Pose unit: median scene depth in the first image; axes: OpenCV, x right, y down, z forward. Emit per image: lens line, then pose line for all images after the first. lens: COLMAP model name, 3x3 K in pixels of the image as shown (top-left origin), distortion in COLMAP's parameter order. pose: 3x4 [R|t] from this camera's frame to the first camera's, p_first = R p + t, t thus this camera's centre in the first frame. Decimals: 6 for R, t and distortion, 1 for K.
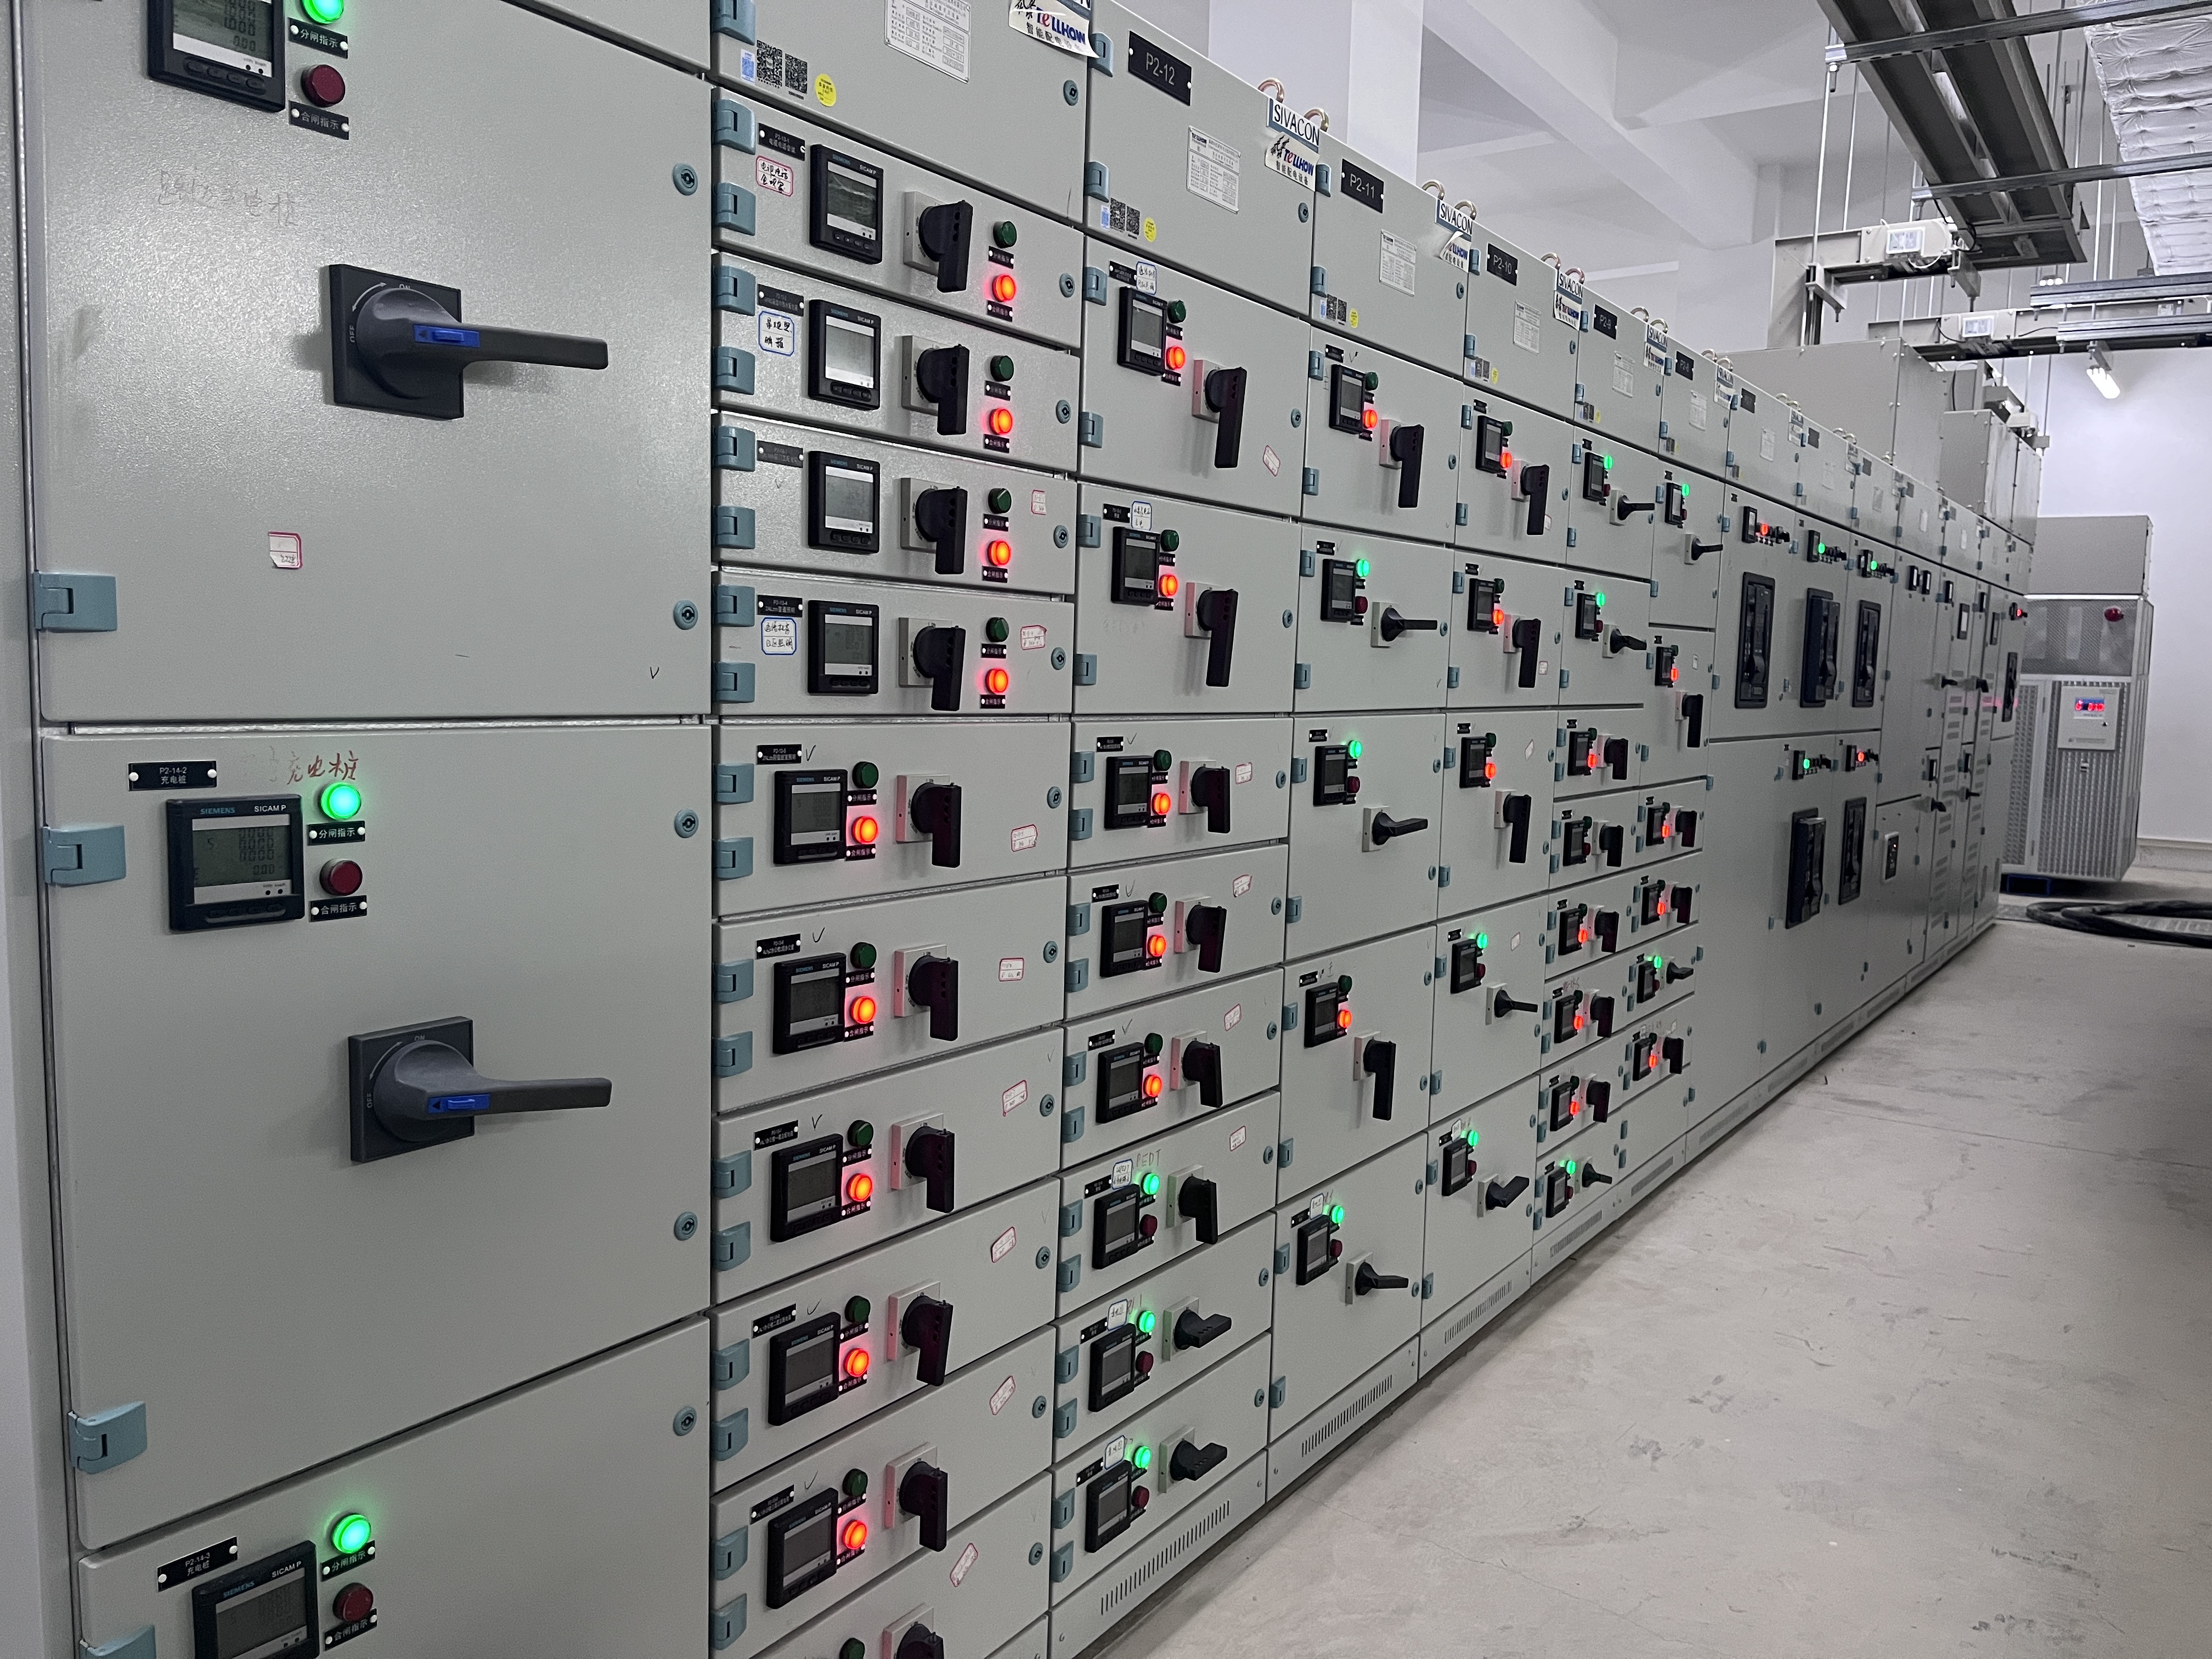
lens RADIAL K [[1672.3, 0, 1105.7], [0, 1672.3, 832.9], [0, 0, 1]] dist [0.005593, 0.001887]
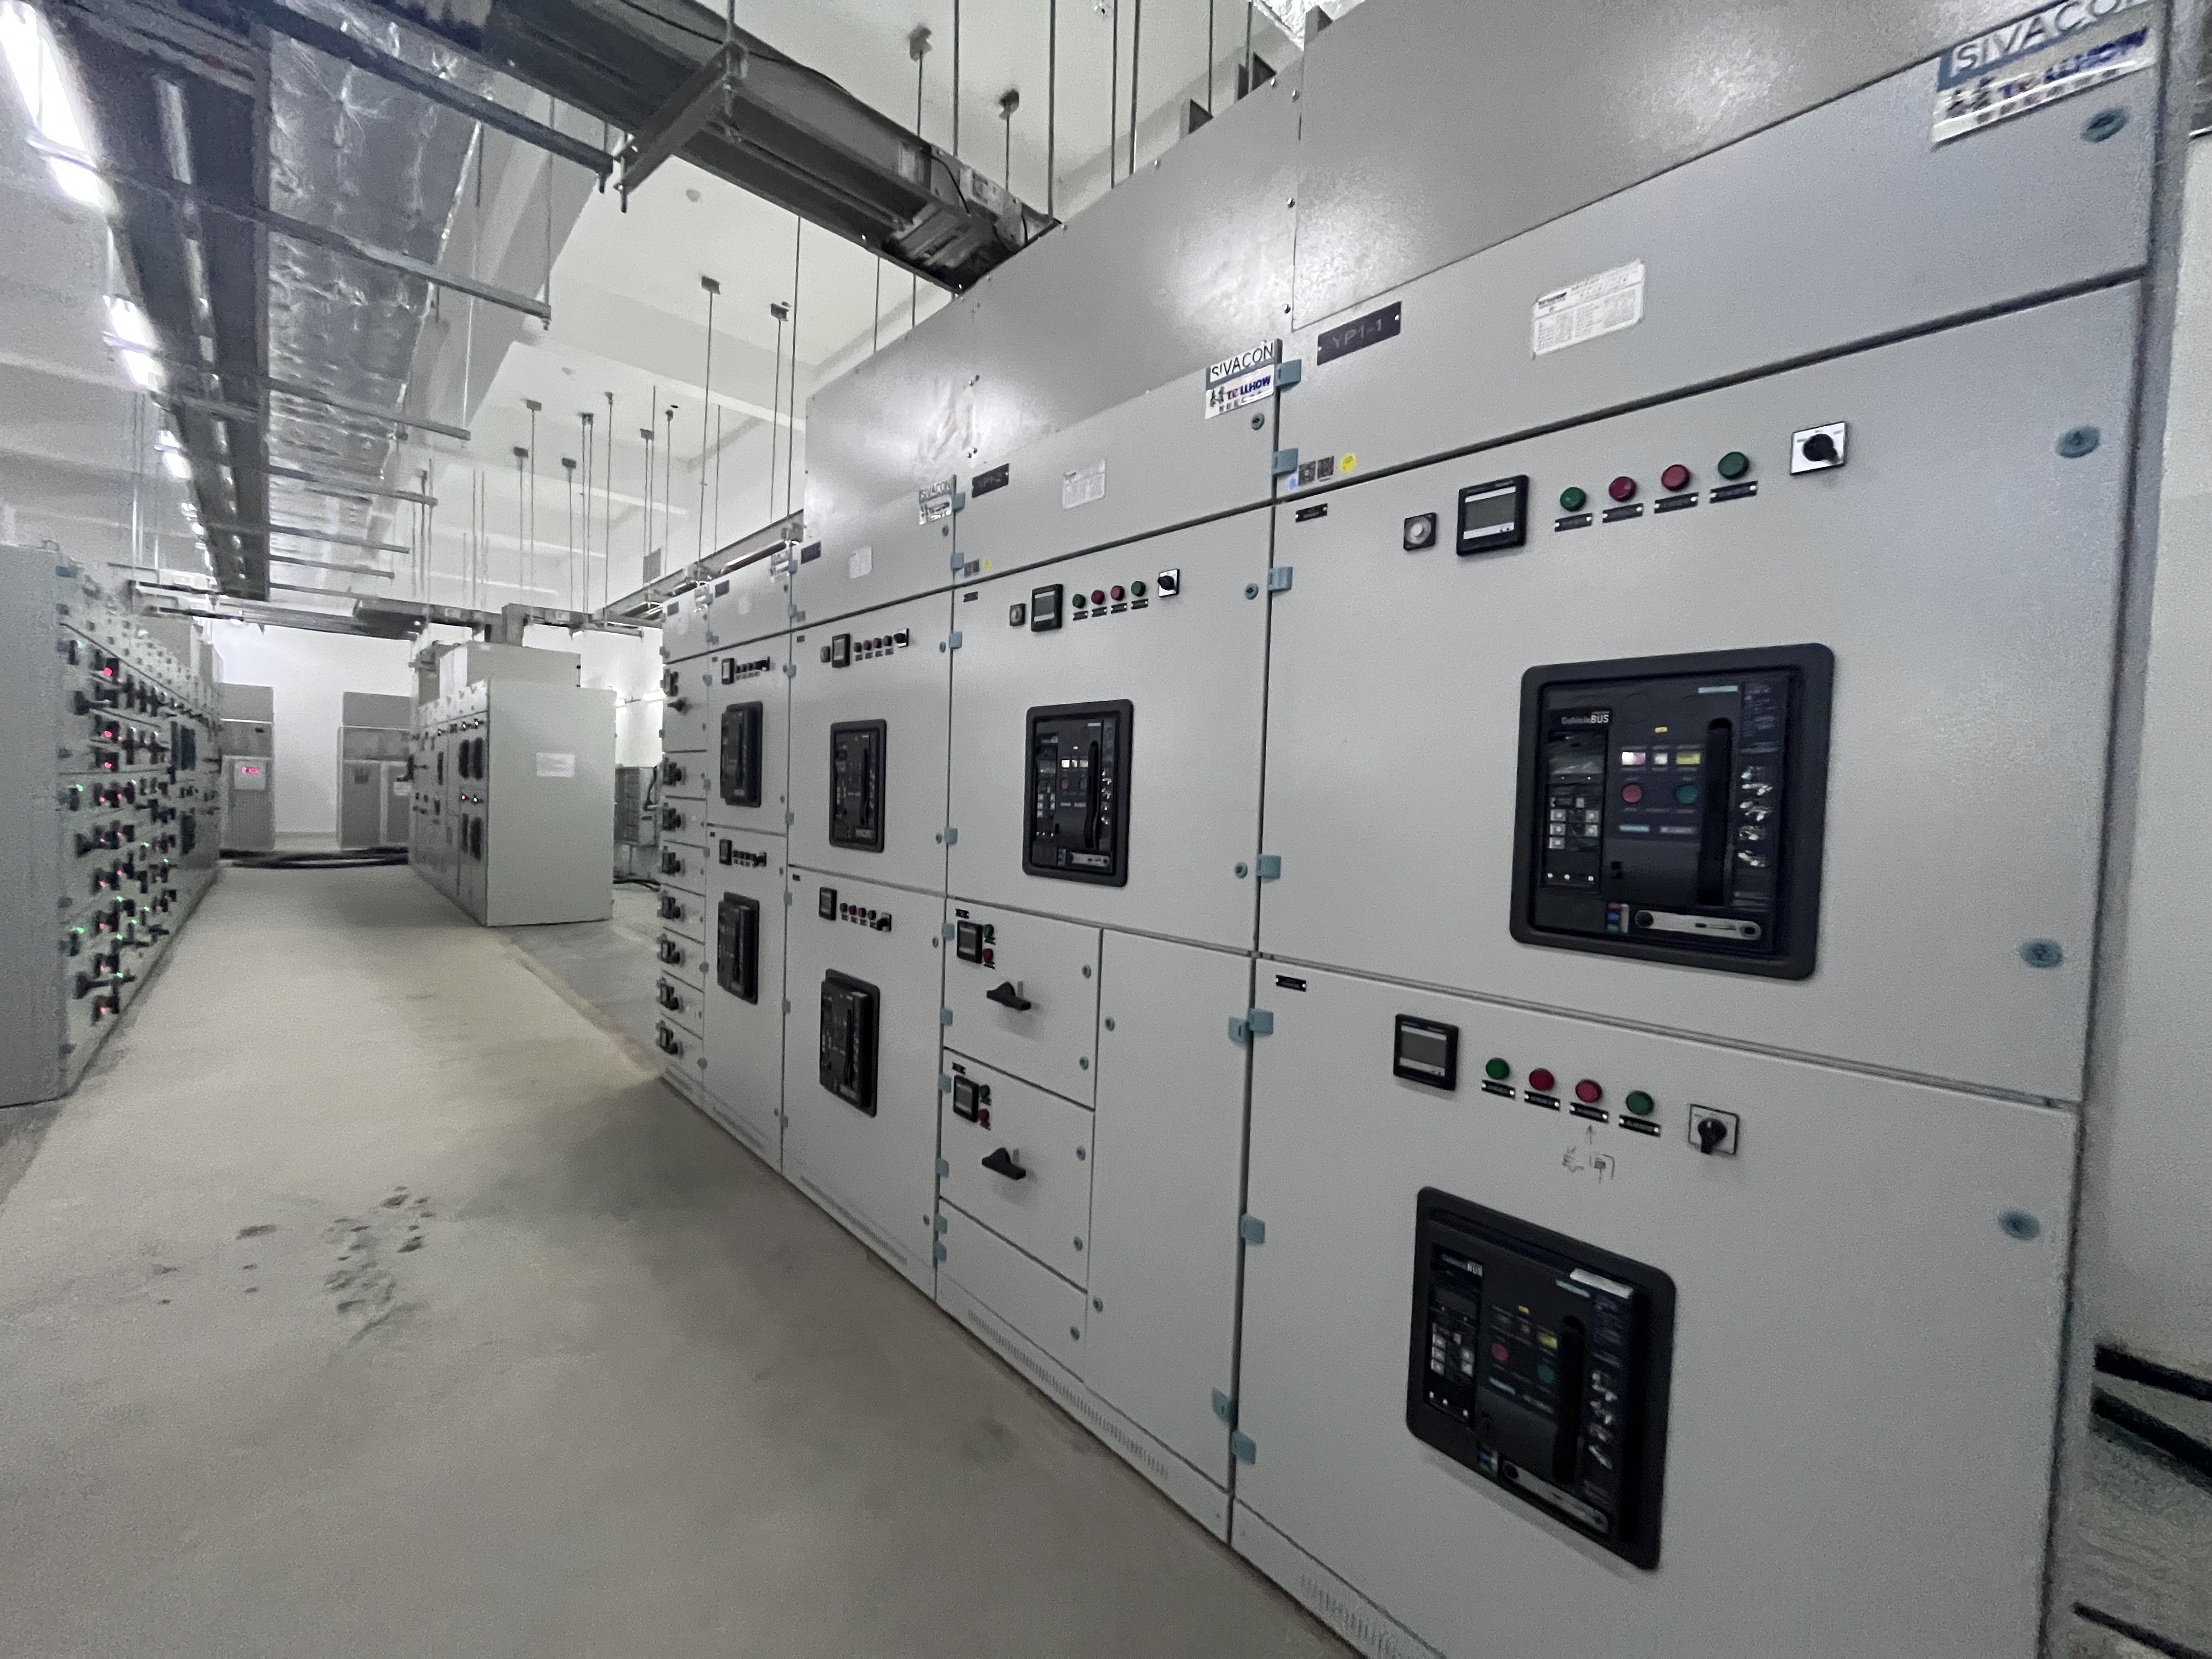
lens RADIAL K [[896.4, 0, 1106.2], [0, 896.4, 829.9], [0, 0, 1]] dist [0.000574, 0.000049]
pose [[0.224469, -0.058474, 0.972725, -0.315770], [0.074465, 0.996309, 0.042708, 0.034644], [-0.971632, 0.062847, 0.227995, -0.356619]]
